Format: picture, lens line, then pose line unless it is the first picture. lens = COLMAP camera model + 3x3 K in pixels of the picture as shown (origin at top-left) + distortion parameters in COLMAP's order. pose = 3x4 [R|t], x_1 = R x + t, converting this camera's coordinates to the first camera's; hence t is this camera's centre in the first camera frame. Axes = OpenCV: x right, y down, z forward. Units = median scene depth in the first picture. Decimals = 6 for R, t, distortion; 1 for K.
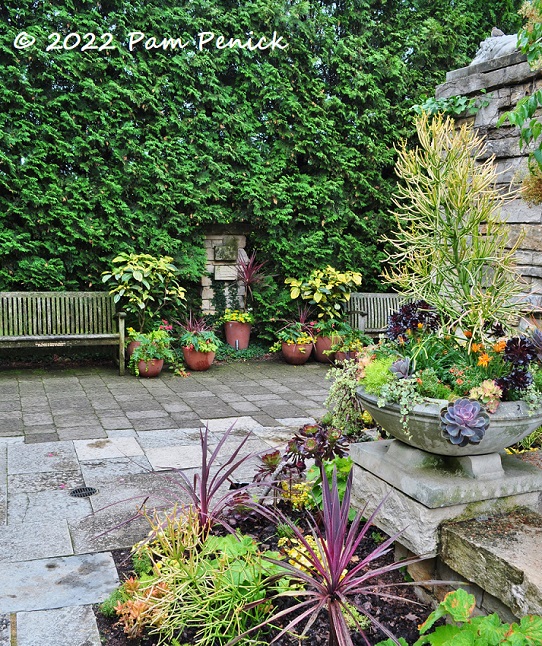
lens RADIAL K [[690.3, 0, 278.0], [0, 690.3, 344.0], [0, 0, 1]] dist [-0.062233, 0.000000]
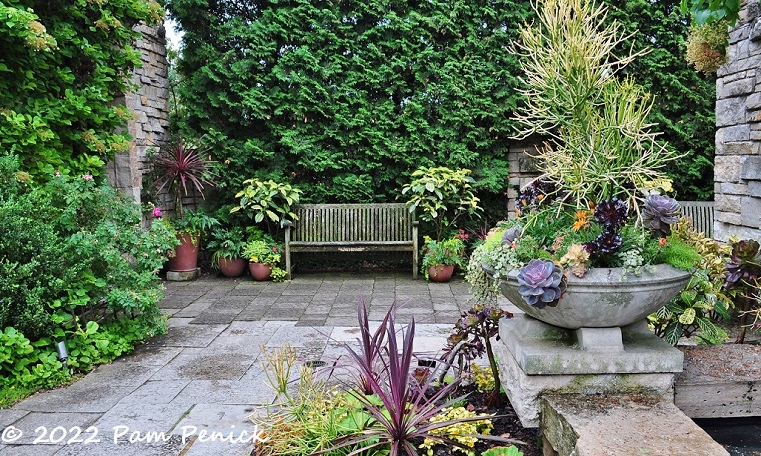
lens RADIAL K [[698.8, 0, 379.7], [0, 698.8, 233.7], [0, 0, 1]] dist [-0.060571, 0.000000]
pose [[0.902727, -0.006140, -0.430170, 0.185452], [-0.022491, 0.997857, -0.061442, 0.040995], [0.429625, 0.065140, 0.900655, -0.005825]]
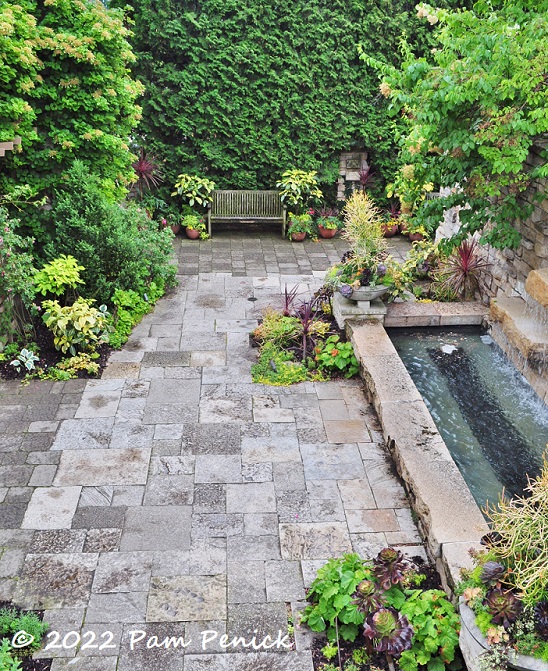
lens RADIAL K [[952.4, 0, 269.1], [0, 952.4, 334.3], [0, 0, 1]] dist [-0.013139, 0.000000]
pose [[0.946262, 0.115383, -0.302118, 0.529399], [-0.040463, 0.969088, 0.243376, -0.321829], [0.320860, -0.218073, 0.921679, -1.404158]]
